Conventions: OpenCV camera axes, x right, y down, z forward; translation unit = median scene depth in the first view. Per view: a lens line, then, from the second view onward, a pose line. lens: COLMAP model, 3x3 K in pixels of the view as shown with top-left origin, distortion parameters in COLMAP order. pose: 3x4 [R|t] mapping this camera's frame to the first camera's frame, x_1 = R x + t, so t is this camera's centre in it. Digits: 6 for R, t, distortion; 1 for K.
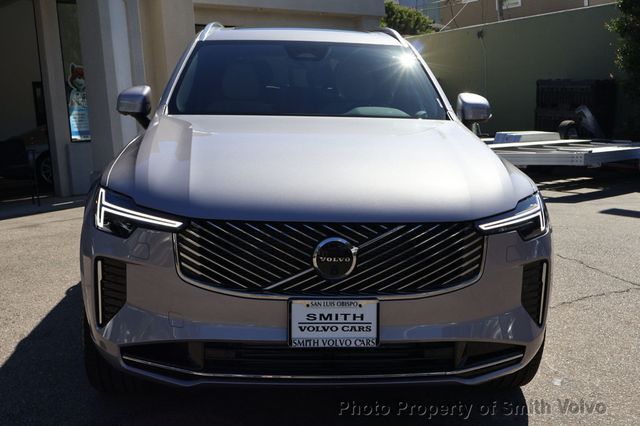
lens RADIAL K [[795.0, 0, 320.0], [0, 795.0, 213.0], [0, 0, 1]] dist [-0.005876, 0.004283]
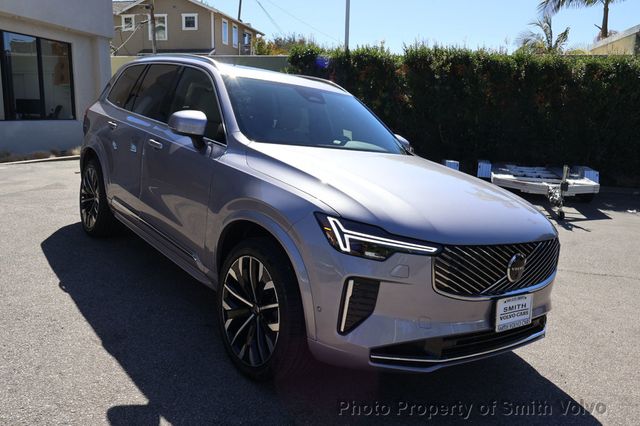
lens RADIAL K [[548.6, 0, 320.0], [0, 548.6, 213.0], [0, 0, 1]] dist [-0.000104, -0.001639]
pose [[0.824008, -0.016143, 0.566348, -0.828630], [-0.015163, 0.998608, 0.050526, -0.086752], [-0.566376, -0.050221, 0.822616, 0.372929]]
